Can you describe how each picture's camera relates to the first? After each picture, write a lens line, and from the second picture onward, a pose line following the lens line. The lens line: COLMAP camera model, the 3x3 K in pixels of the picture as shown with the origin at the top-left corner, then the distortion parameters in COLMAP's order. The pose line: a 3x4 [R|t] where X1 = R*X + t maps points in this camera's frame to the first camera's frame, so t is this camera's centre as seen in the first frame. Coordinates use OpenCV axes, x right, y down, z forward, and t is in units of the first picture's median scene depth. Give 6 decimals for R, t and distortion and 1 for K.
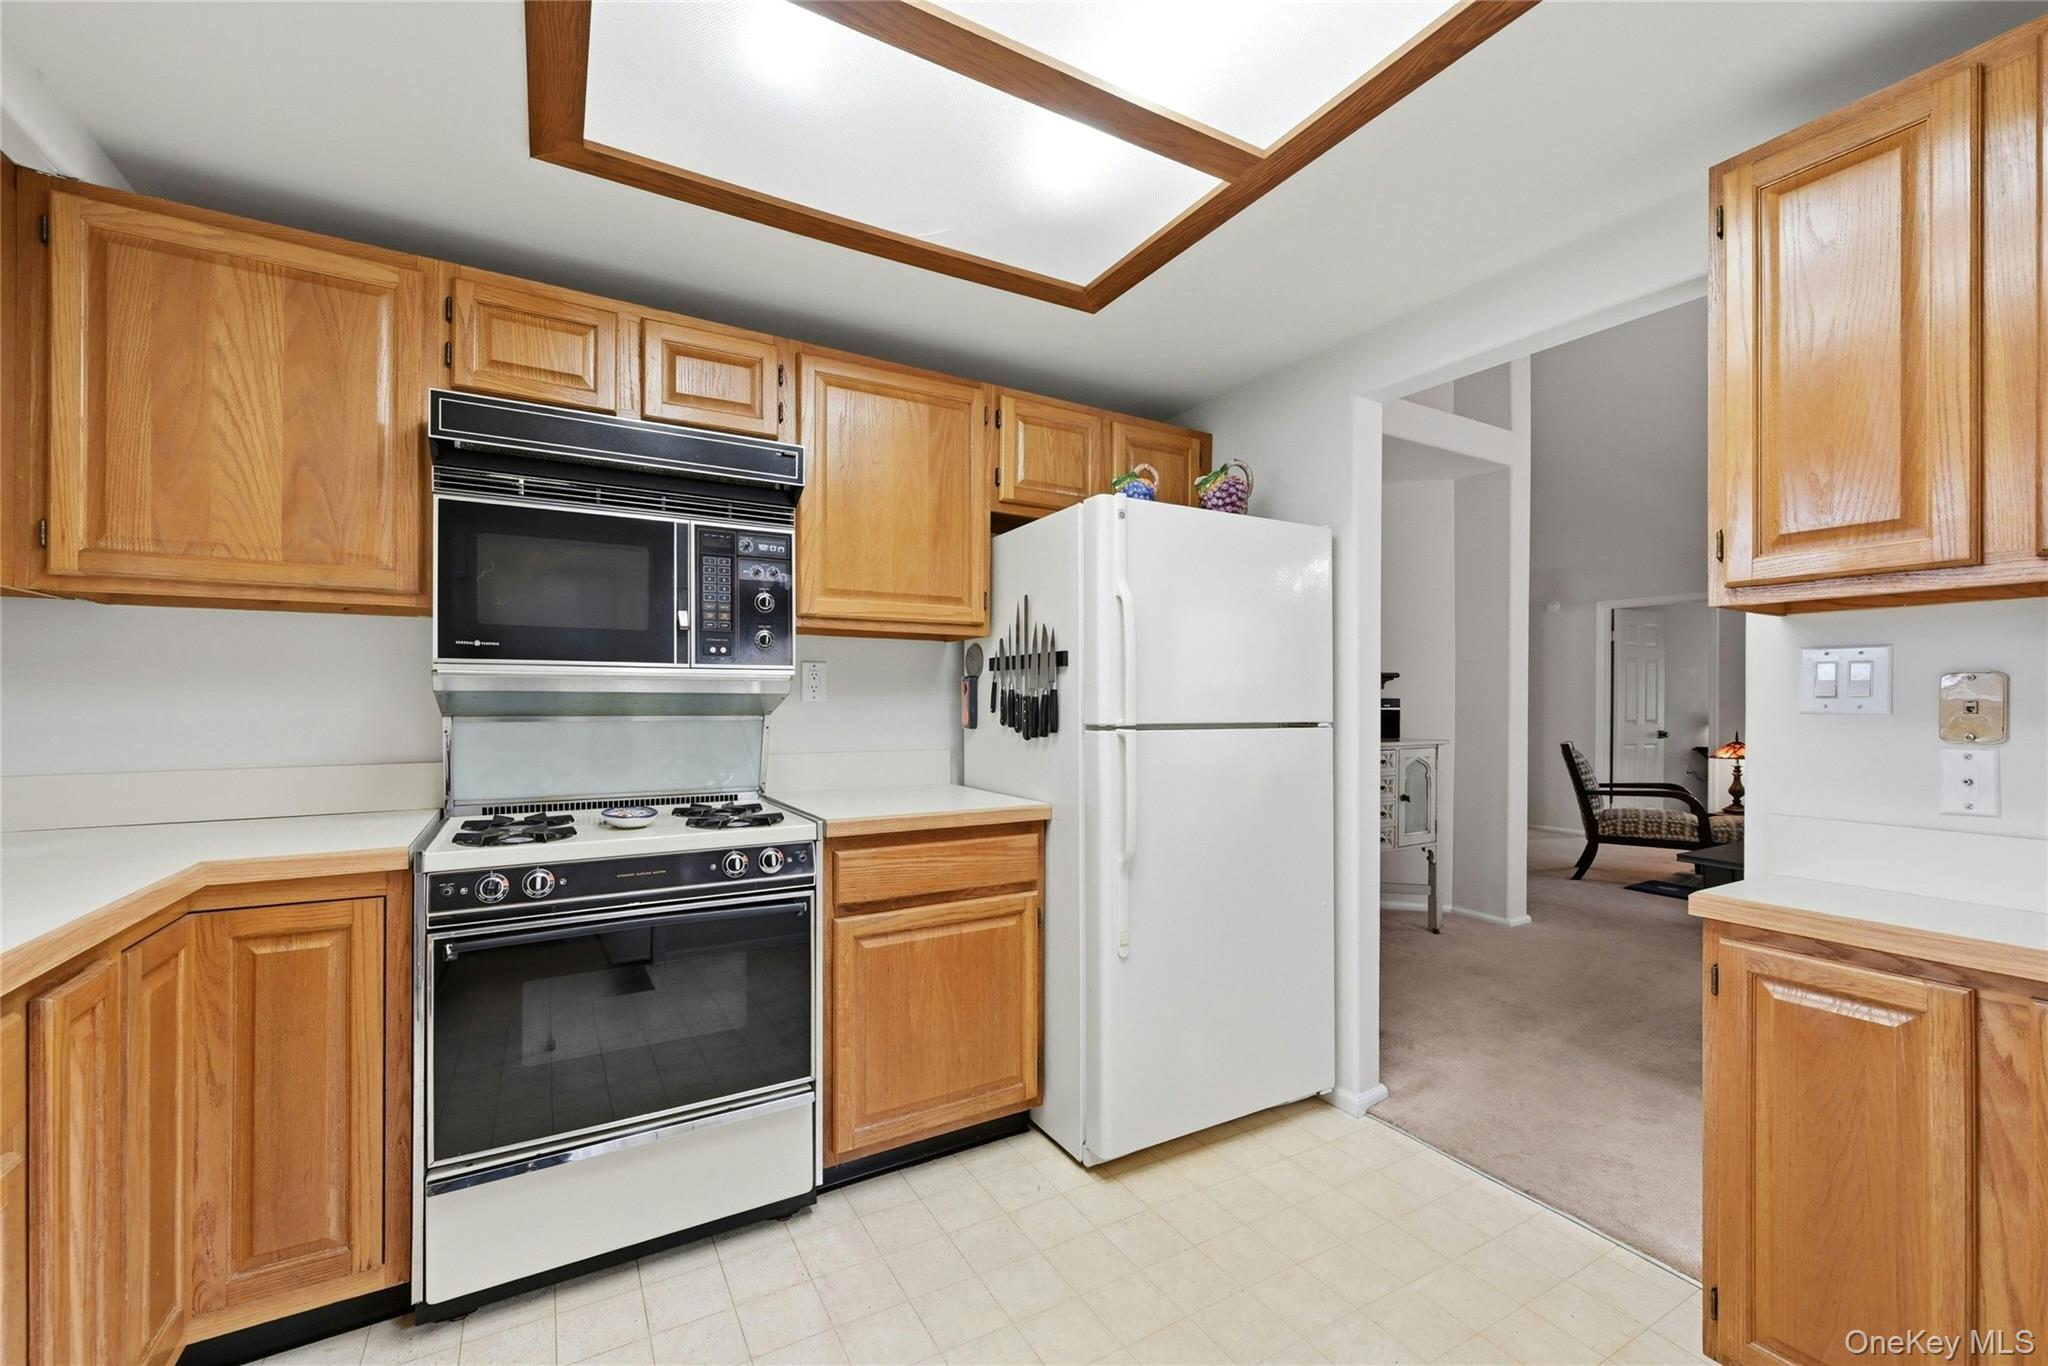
lens RADIAL K [[826.3, 0, 1036.3], [0, 826.3, 711.9], [0, 0, 1]] dist [-0.000551, -0.000233]
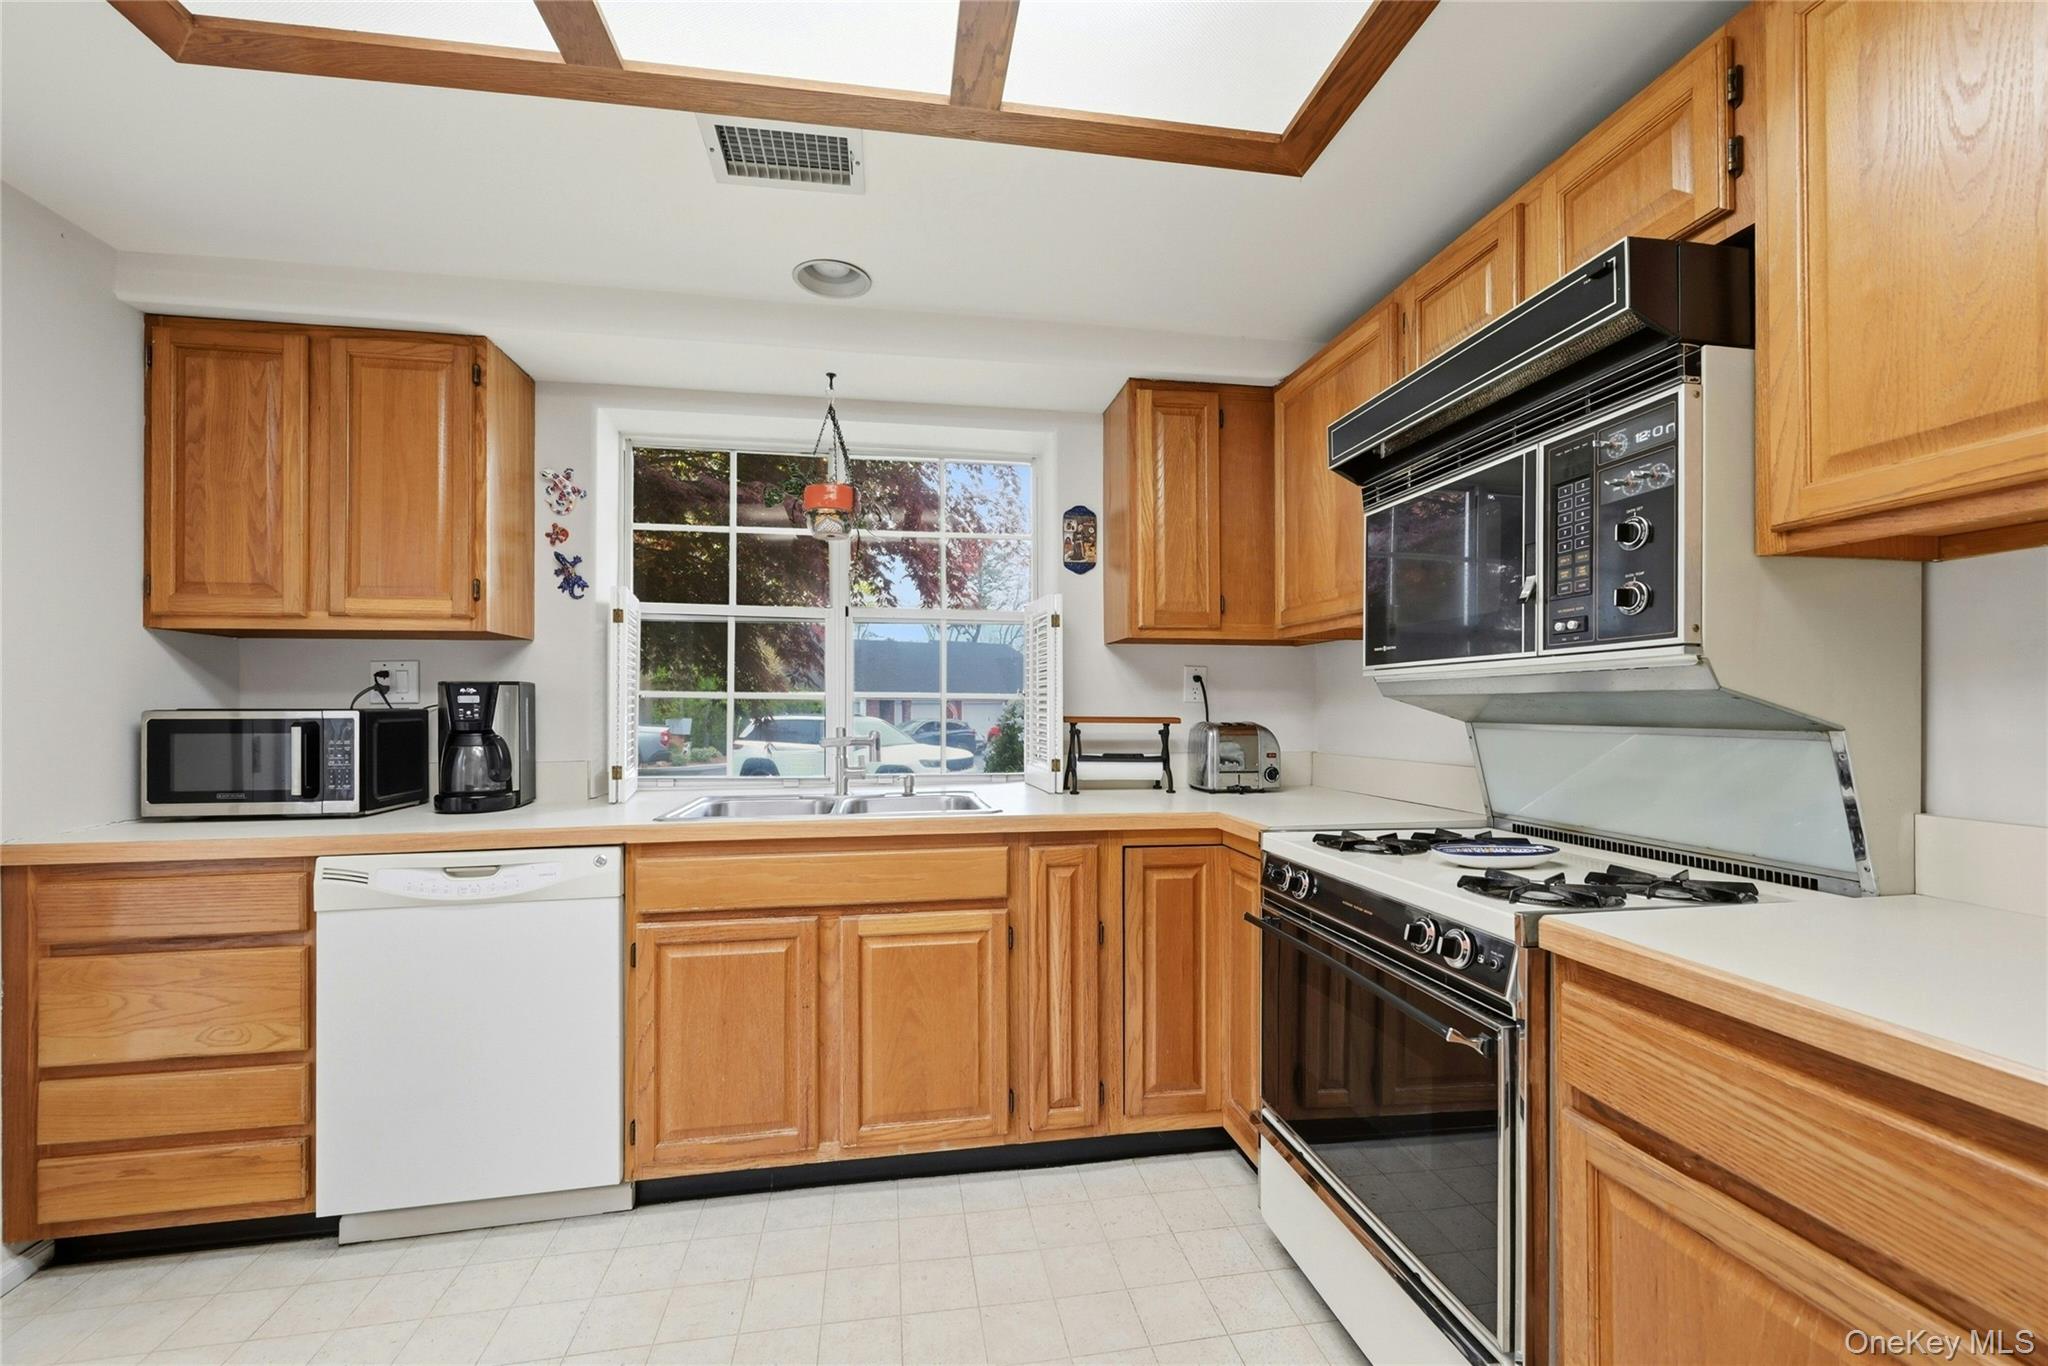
lens RADIAL K [[826.3, 0, 1029.0], [0, 826.3, 705.2], [0, 0, 1]] dist [-0.000551, -0.000233]
pose [[-0.352025, -0.003369, -0.935984, 0.133930], [-0.009917, 0.999951, 0.000130, -0.002916], [0.935938, 0.009328, -0.352041, 0.297748]]
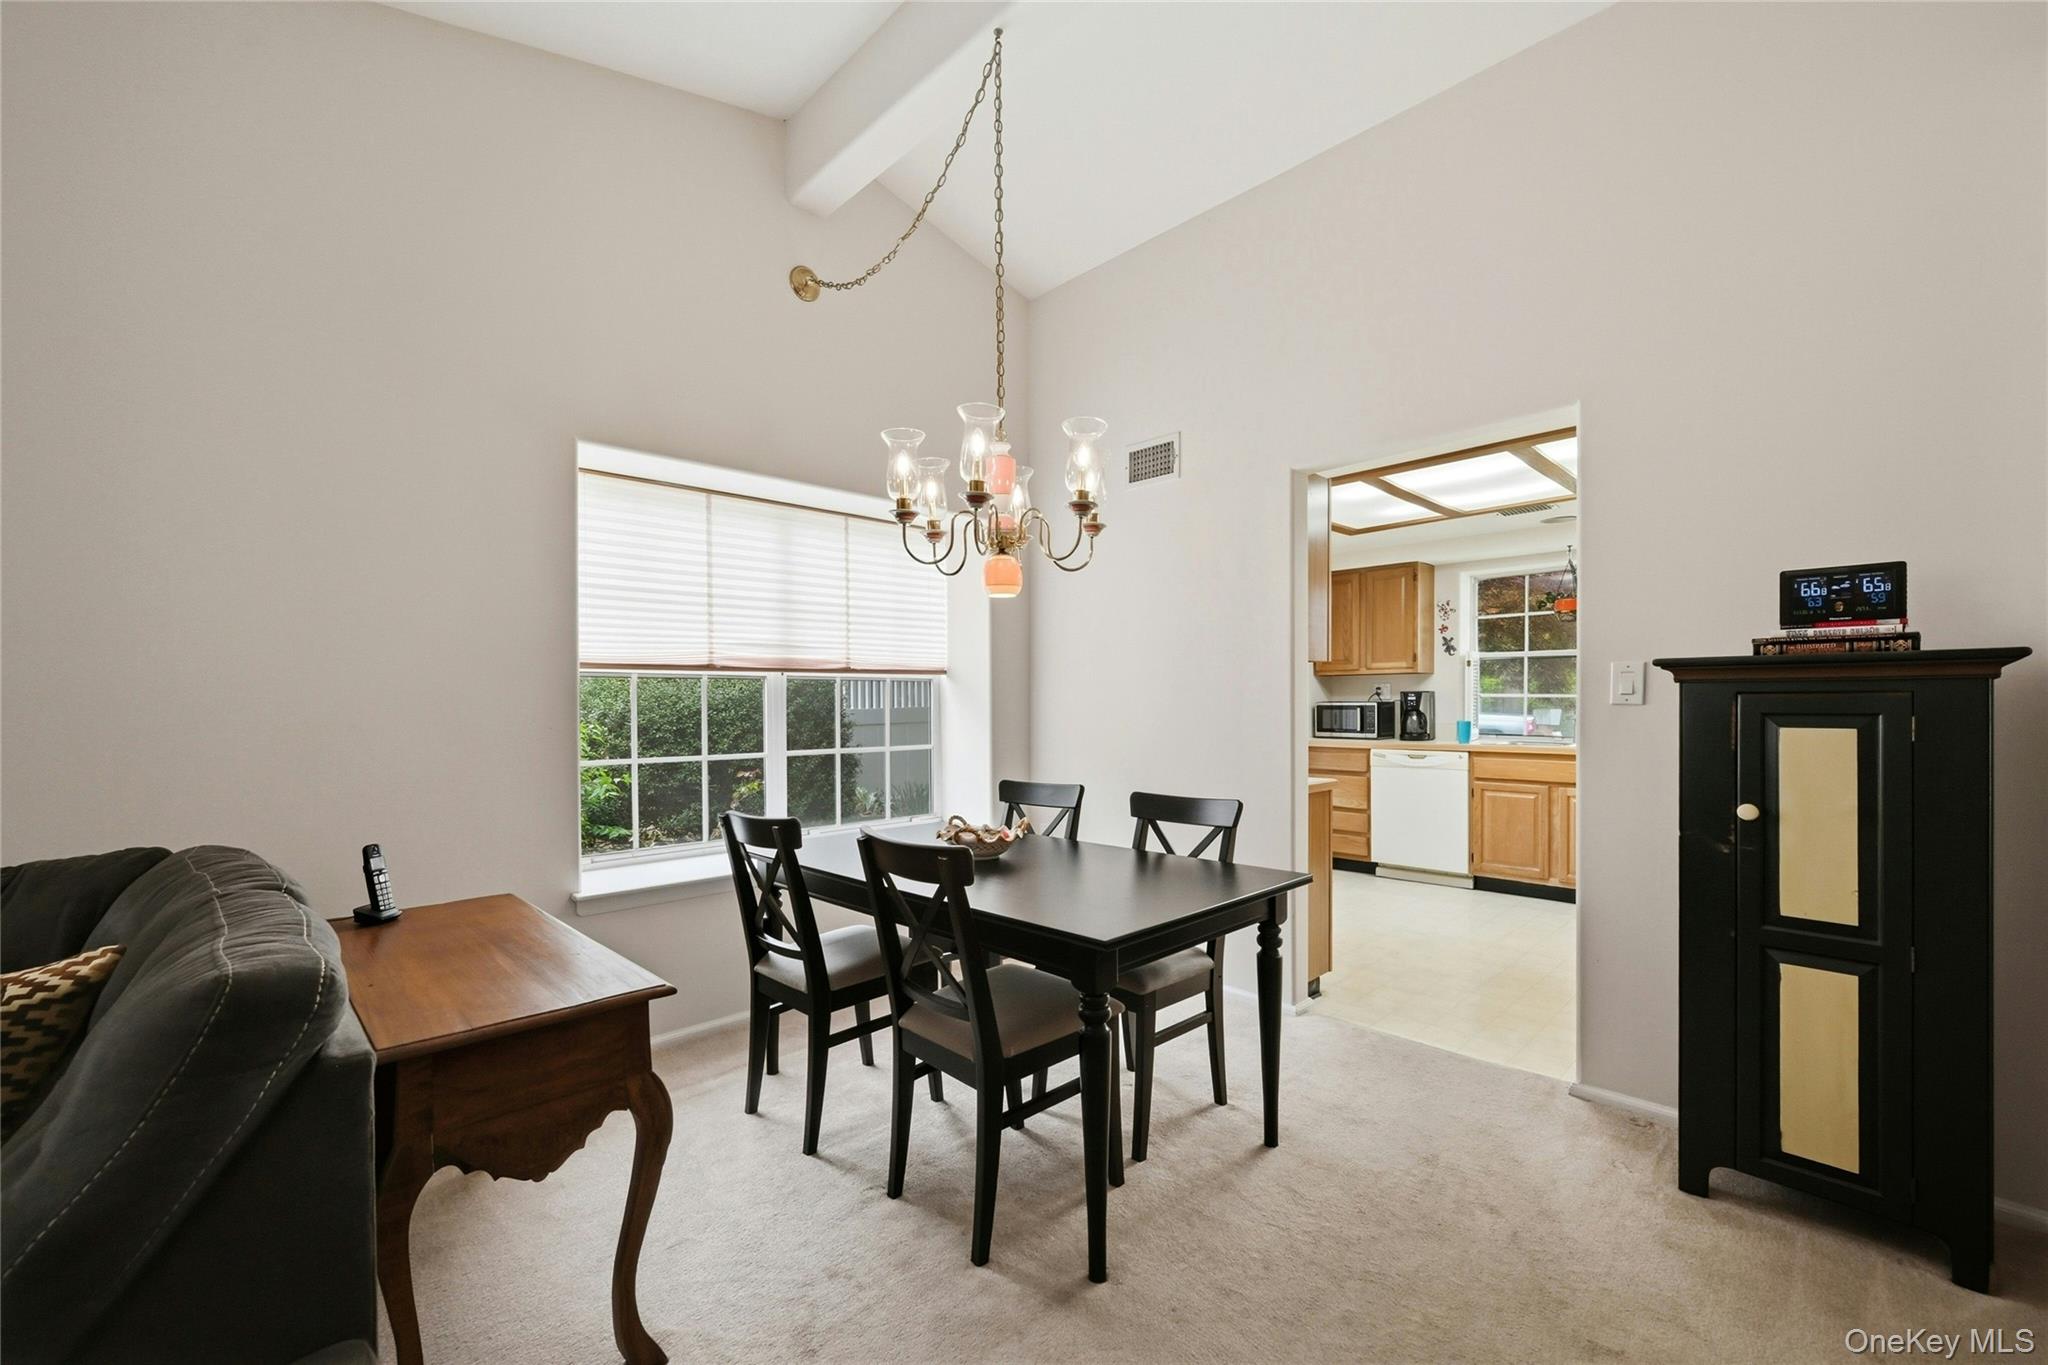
lens RADIAL K [[826.3, 0, 1029.3], [0, 826.3, 702.3], [0, 0, 1]] dist [-0.000551, -0.000233]
pose [[-0.970986, 0.003367, -0.239112, 0.582693], [-0.000023, 0.999900, 0.014173, -0.012537], [0.239136, 0.013767, -0.970888, 0.812503]]
